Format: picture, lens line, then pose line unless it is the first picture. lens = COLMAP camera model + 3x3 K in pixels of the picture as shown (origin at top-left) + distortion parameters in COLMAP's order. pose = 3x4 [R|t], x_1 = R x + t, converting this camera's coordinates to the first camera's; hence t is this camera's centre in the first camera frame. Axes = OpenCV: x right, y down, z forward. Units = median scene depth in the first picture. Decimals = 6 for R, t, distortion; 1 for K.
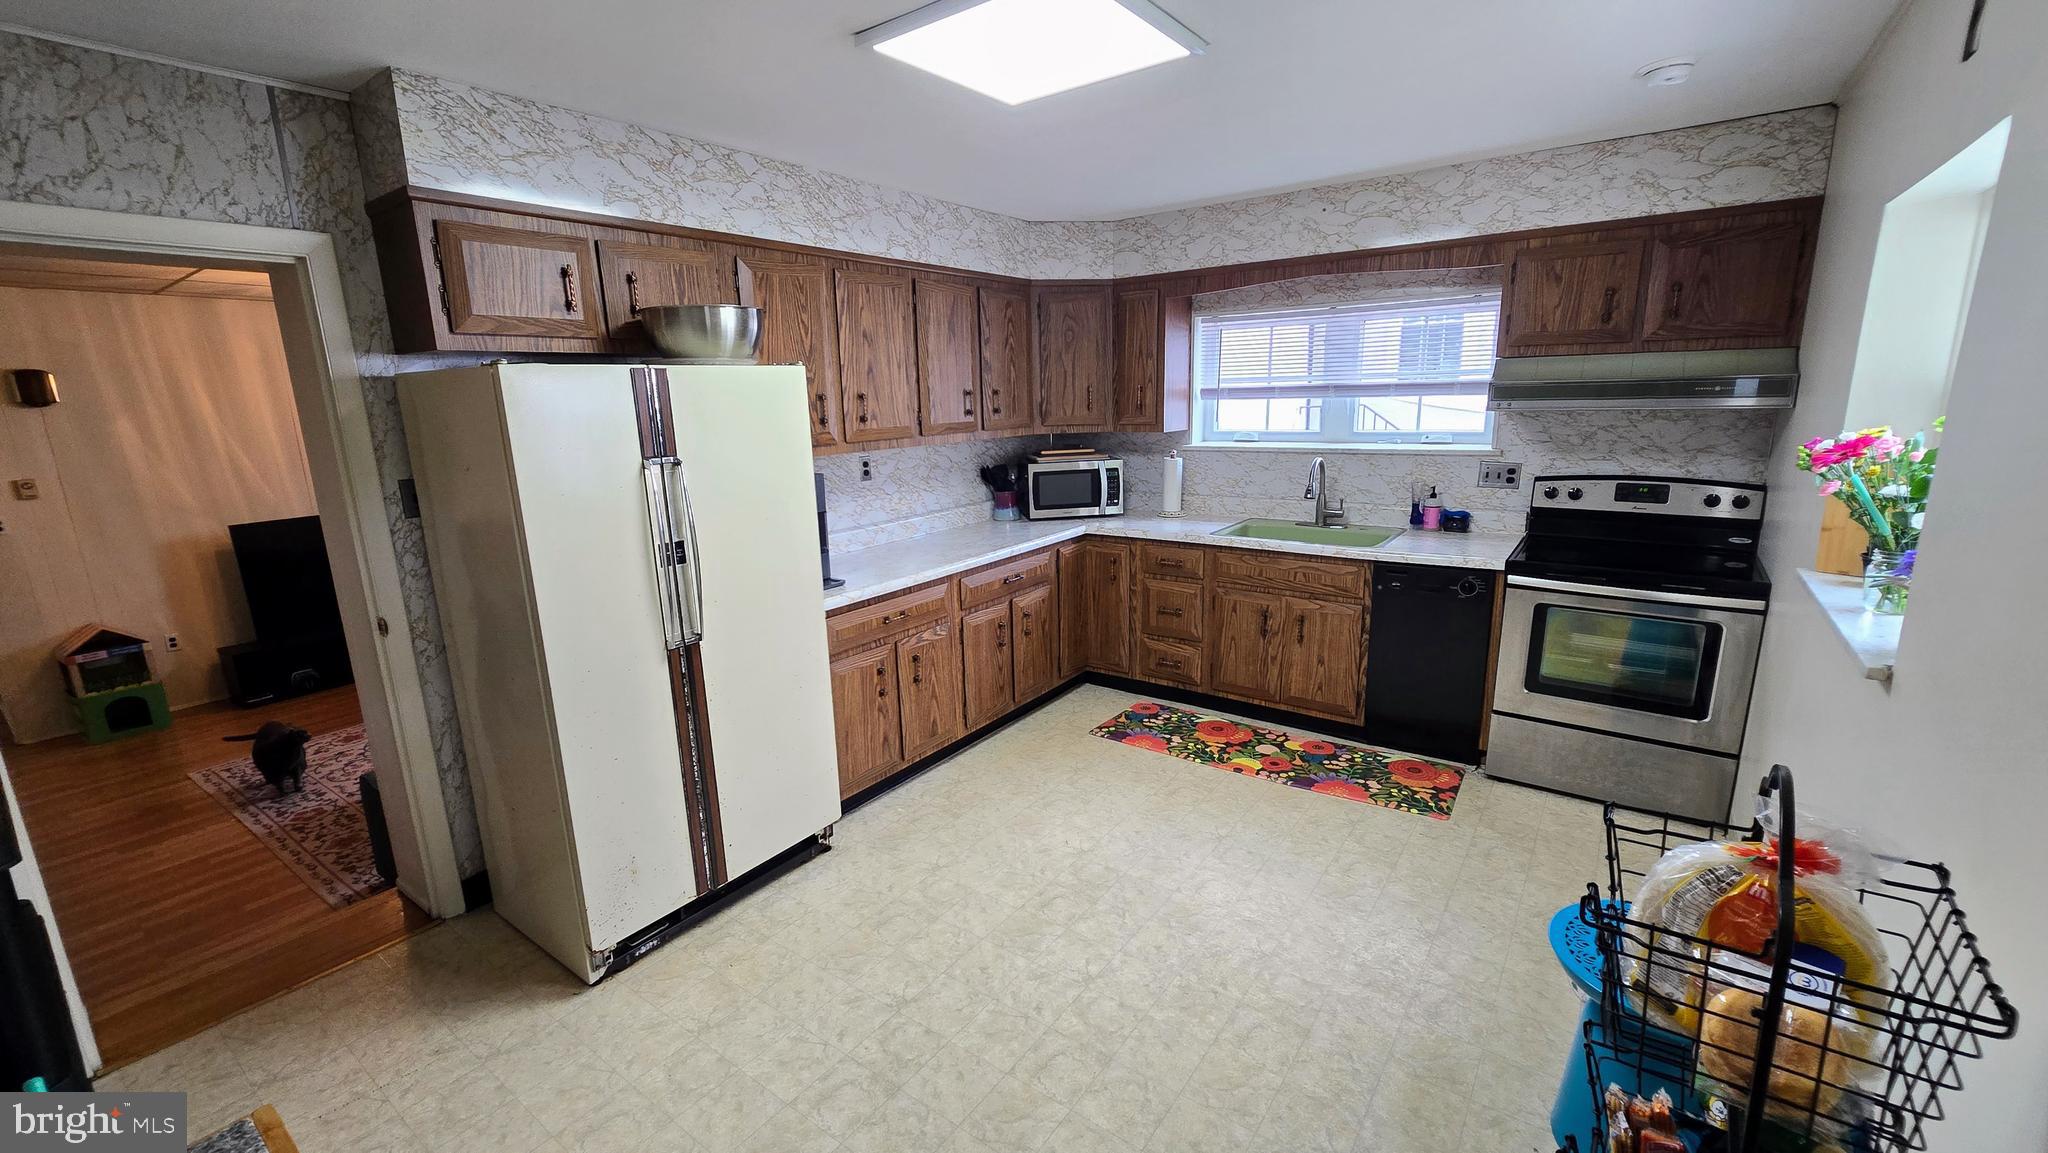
lens RADIAL K [[832.3, 0, 1013.4], [0, 832.3, 575.5], [0, 0, 1]] dist [-0.012306, 0.000006]
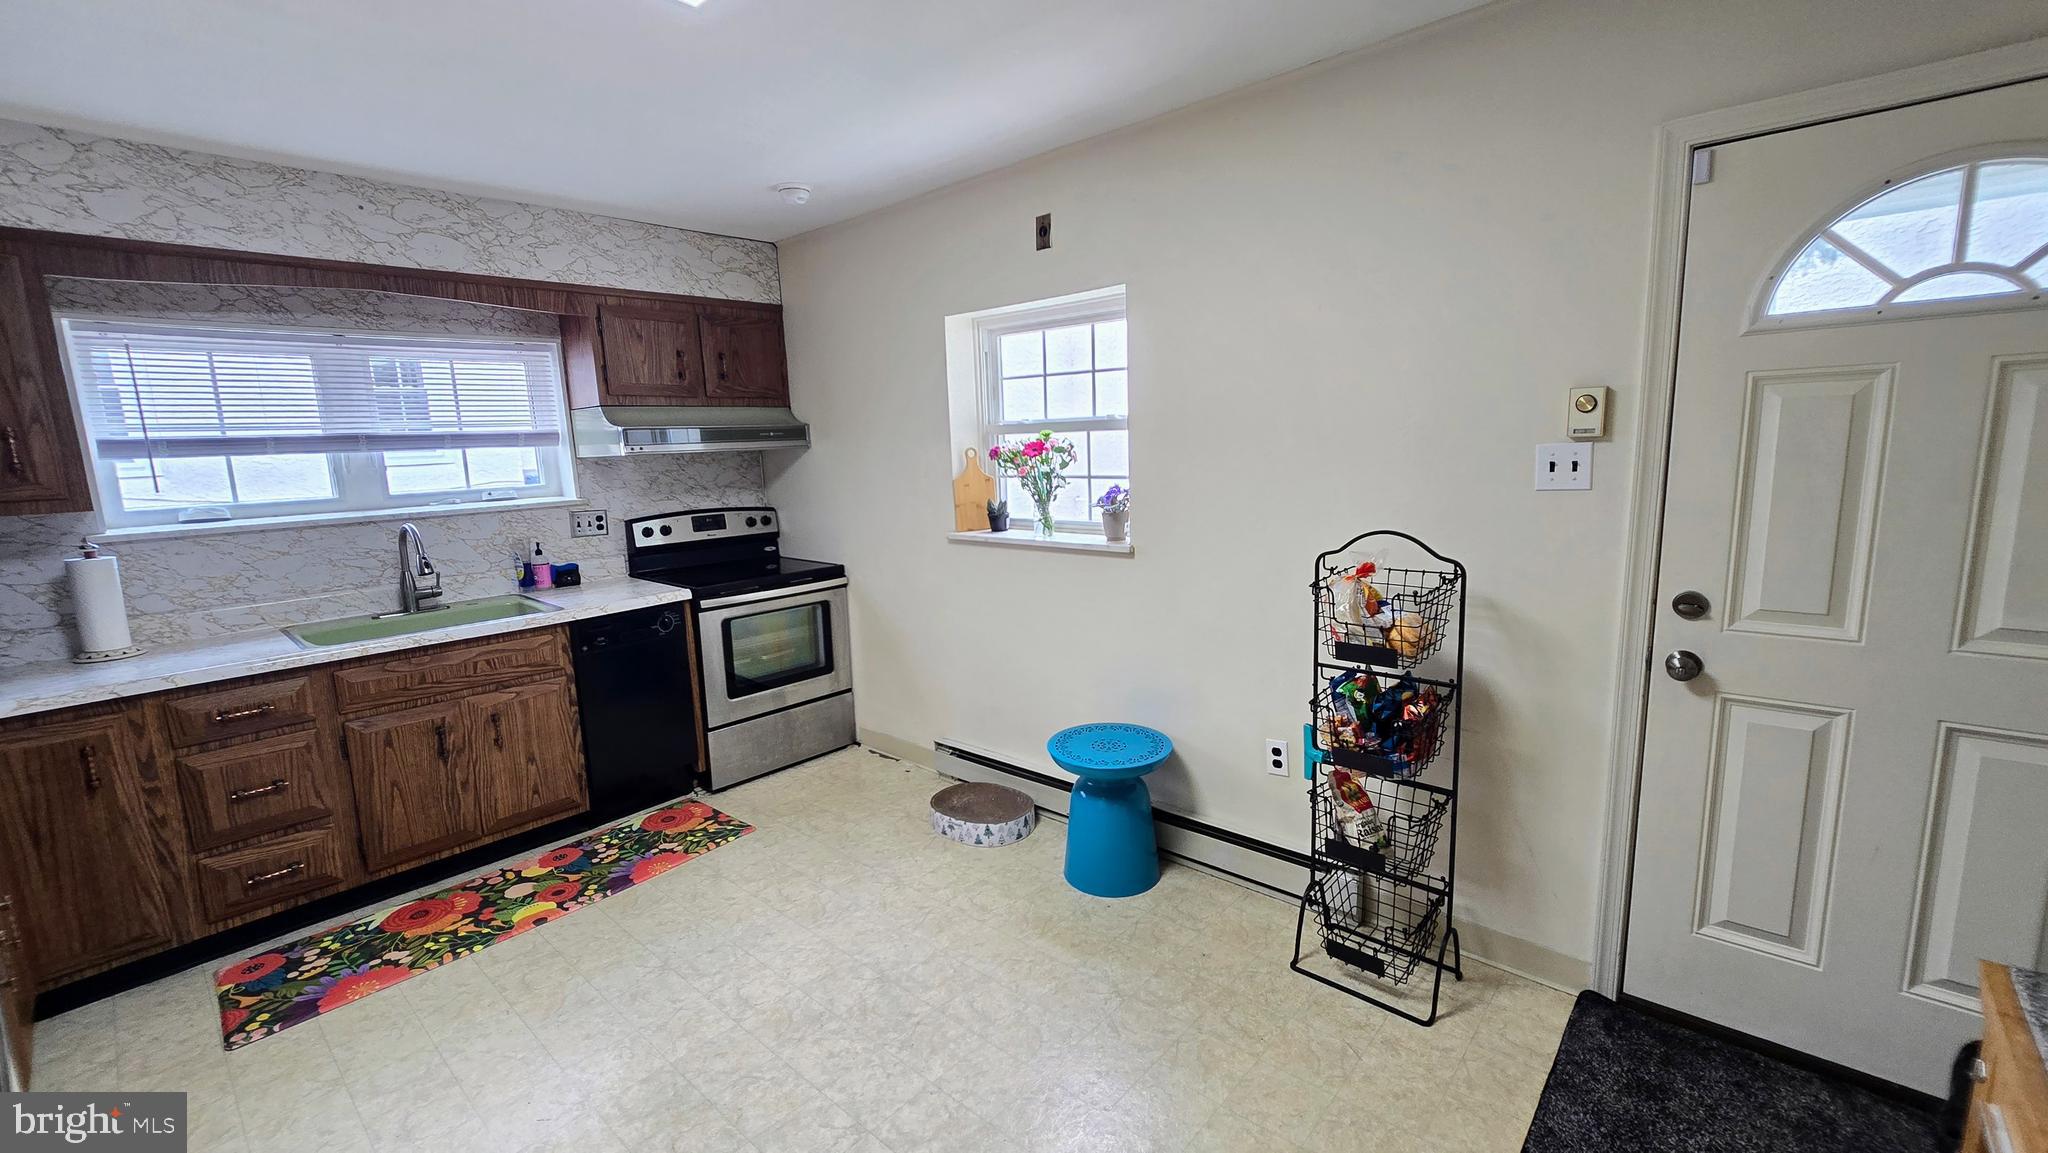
lens RADIAL K [[832.3, 0, 1013.4], [0, 832.3, 575.5], [0, 0, 1]] dist [-0.012306, 0.000006]
pose [[0.087031, -0.130999, 0.987555, -0.378850], [0.250608, 0.962316, 0.105566, -0.038275], [-0.964169, 0.238302, 0.116581, 0.407093]]
